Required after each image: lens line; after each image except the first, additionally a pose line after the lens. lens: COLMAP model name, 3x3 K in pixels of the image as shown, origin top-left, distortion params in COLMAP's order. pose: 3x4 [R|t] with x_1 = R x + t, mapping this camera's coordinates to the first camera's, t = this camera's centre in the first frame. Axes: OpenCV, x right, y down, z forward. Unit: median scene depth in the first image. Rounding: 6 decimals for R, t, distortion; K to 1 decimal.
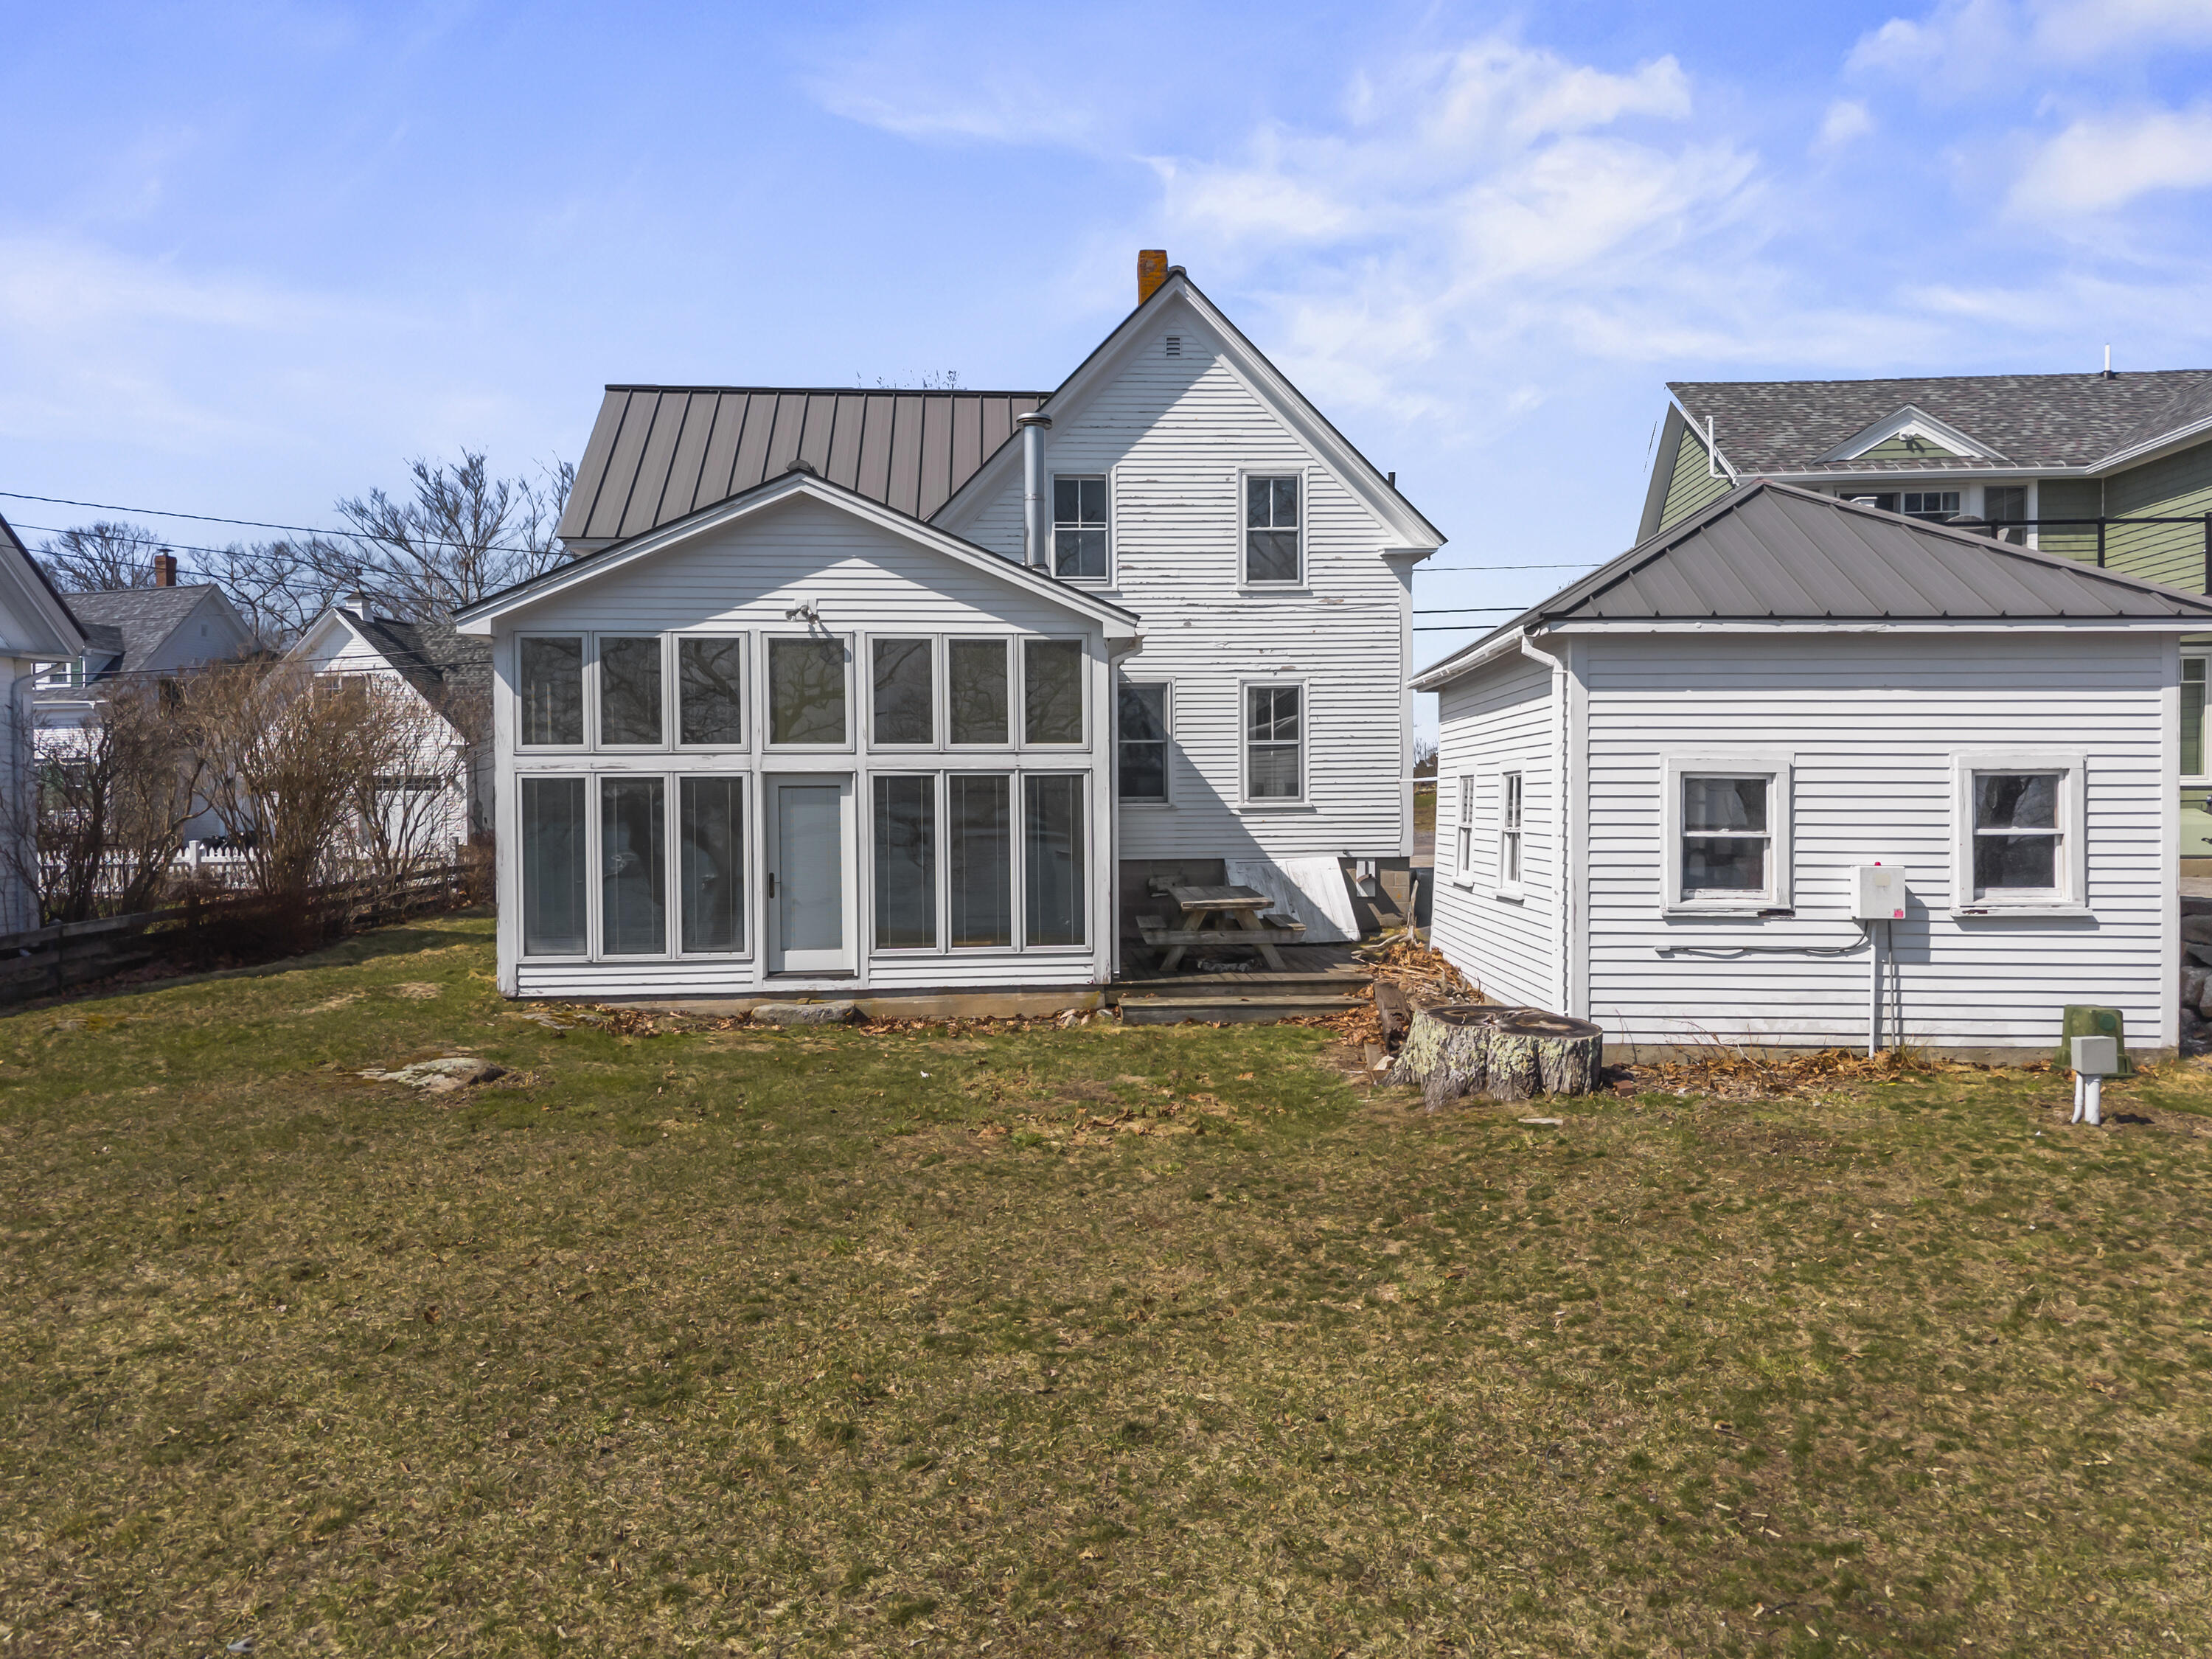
lens RADIAL K [[1489.2, 0, 1106.0], [0, 1489.2, 829.5], [0, 0, 1]] dist [0.067370, -0.092724]
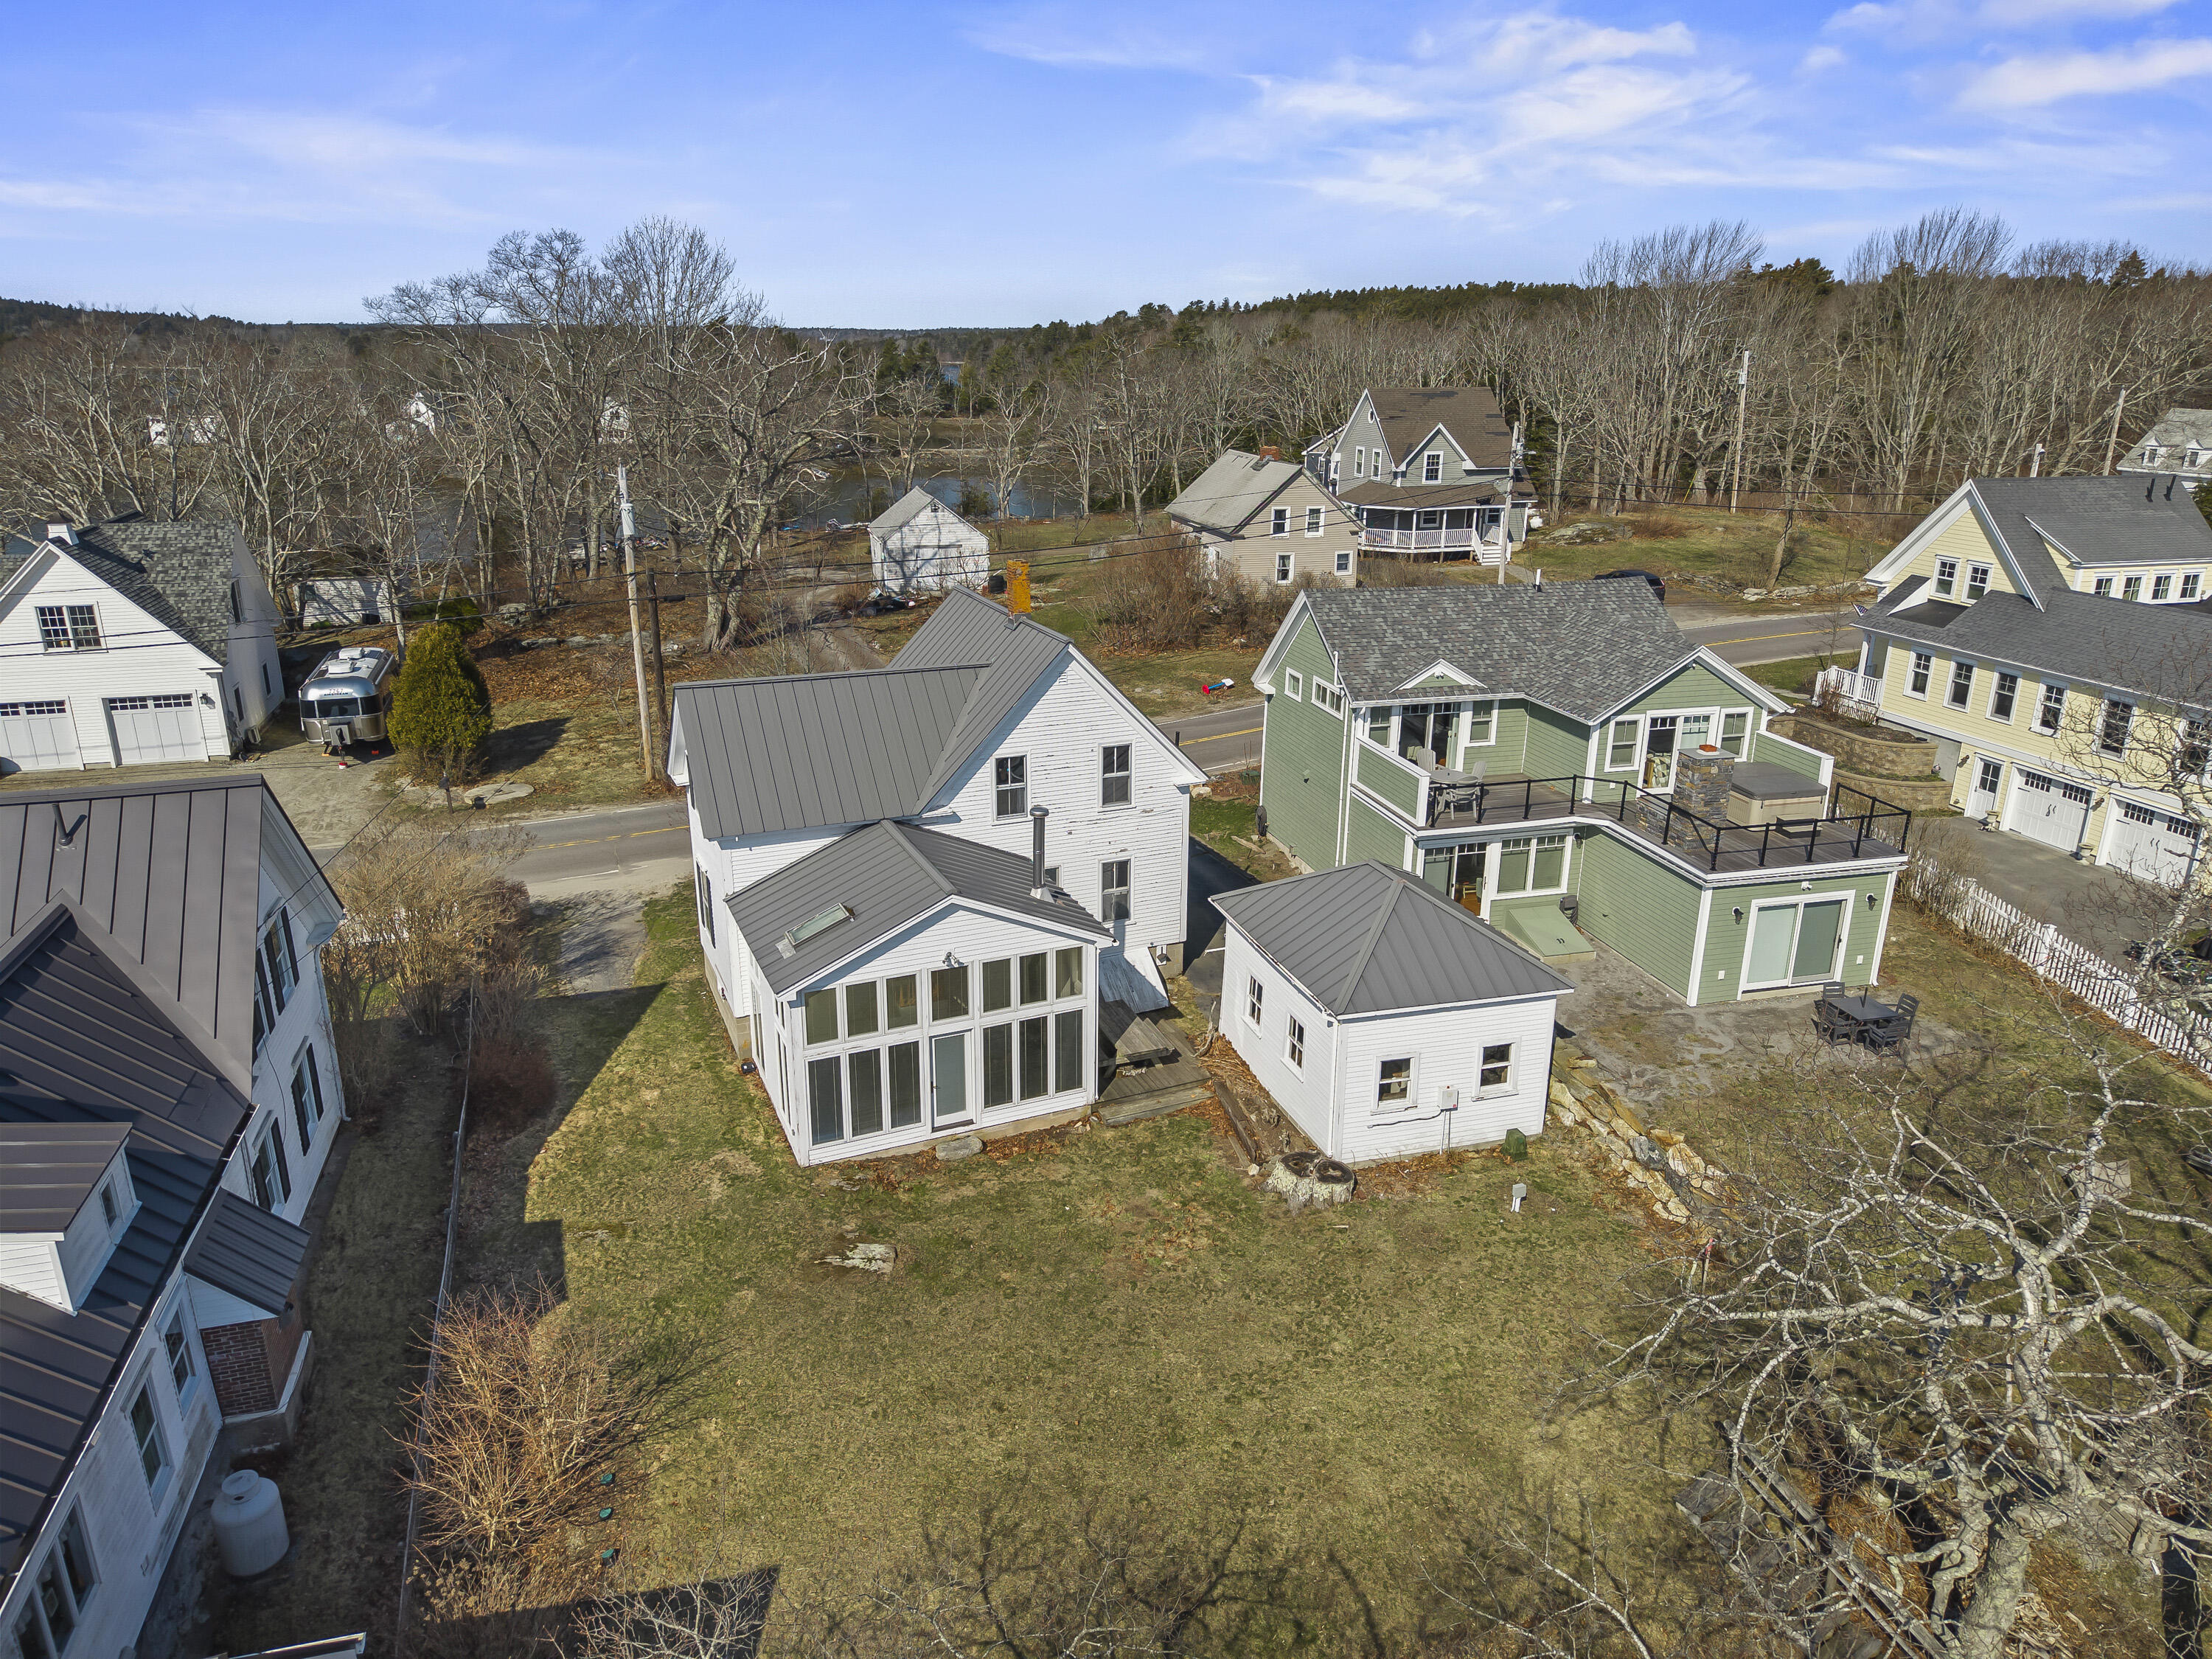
lens RADIAL K [[1489.2, 0, 1106.0], [0, 1489.2, 829.5], [0, 0, 1]] dist [0.067370, -0.092724]
pose [[0.940700, -0.094552, 0.325795, -0.608085], [-0.003668, 0.957482, 0.288470, -0.837017], [-0.339219, -0.272559, 0.900357, -0.719110]]
